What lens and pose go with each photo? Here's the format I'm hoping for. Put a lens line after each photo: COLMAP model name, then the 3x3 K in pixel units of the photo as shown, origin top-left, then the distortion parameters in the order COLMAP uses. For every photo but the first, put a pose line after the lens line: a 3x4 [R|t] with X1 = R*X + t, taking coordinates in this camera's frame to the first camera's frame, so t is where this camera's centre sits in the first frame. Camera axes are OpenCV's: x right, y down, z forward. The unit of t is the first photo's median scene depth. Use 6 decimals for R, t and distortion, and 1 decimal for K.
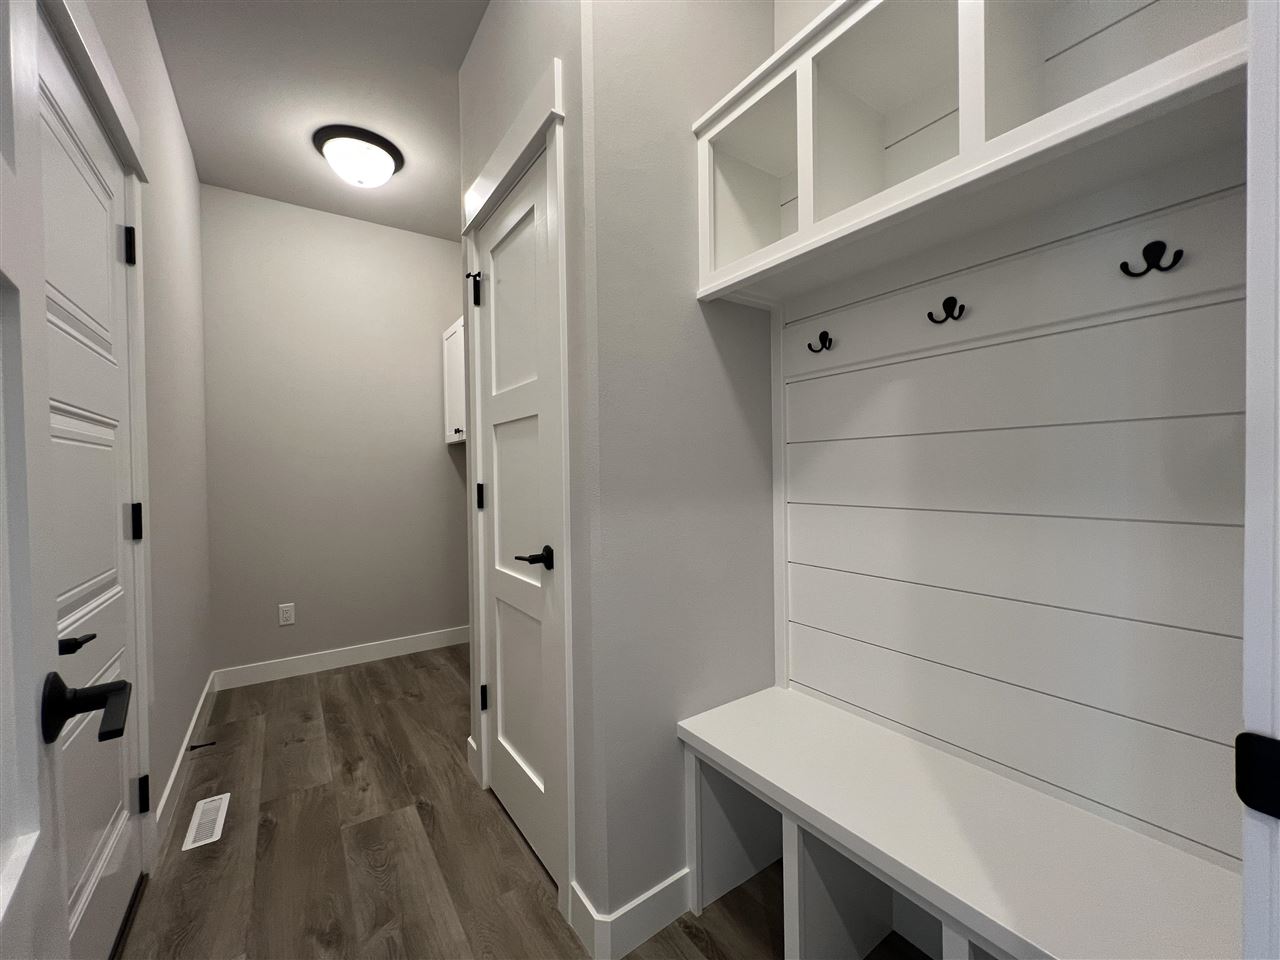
lens RADIAL K [[511.5, 0, 635.4], [0, 511.5, 482.3], [0, 0, 1]] dist [-0.001262, 0.000264]
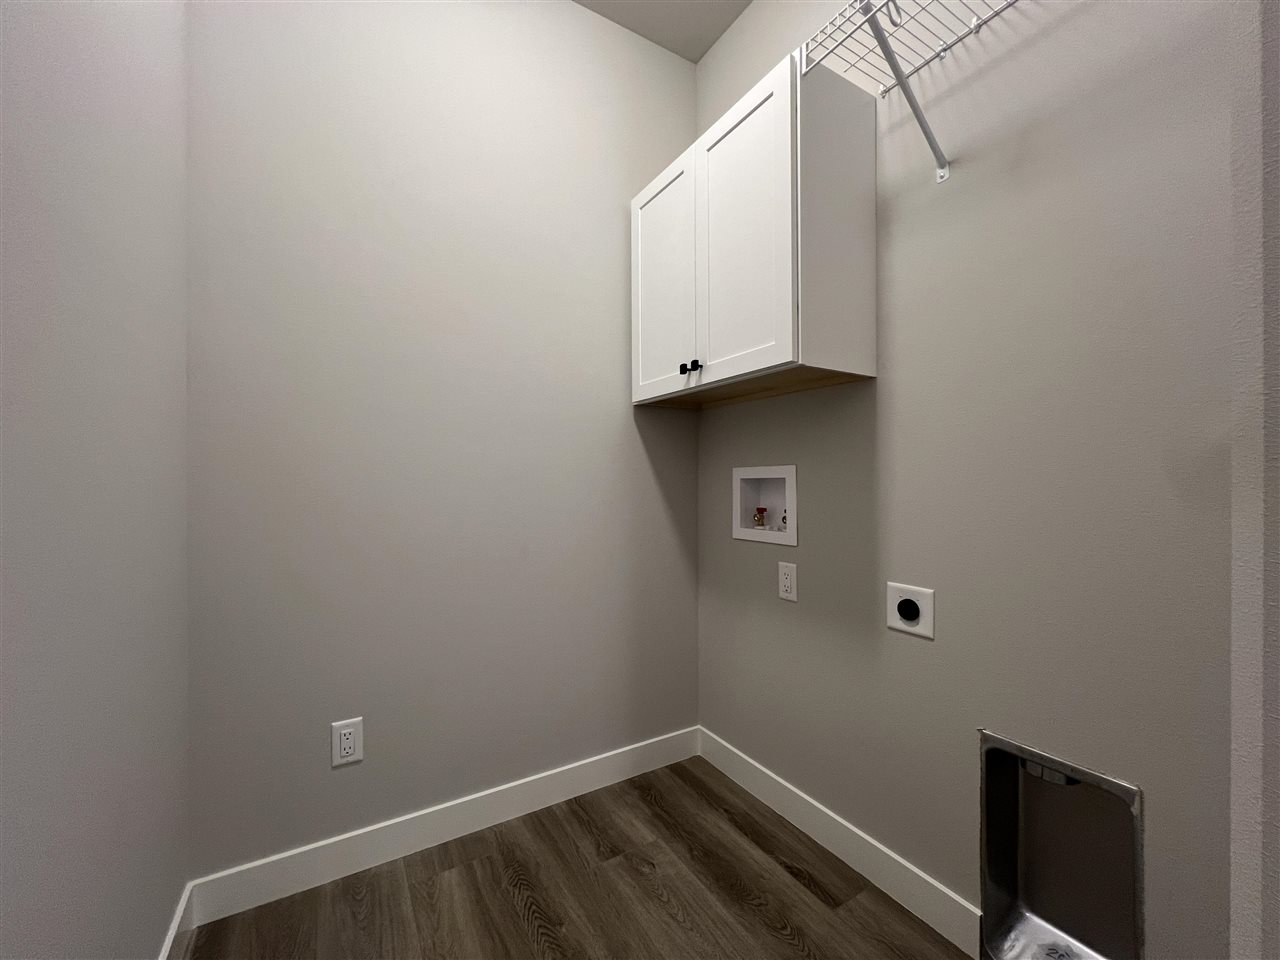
lens RADIAL K [[511.5, 0, 644.3], [0, 511.5, 484.8], [0, 0, 1]] dist [-0.001262, 0.000264]
pose [[0.997896, 0.003562, -0.064735, -0.370231], [-0.004931, 0.999767, -0.020992, 0.023999], [0.064645, 0.021267, 0.997682, 0.528969]]
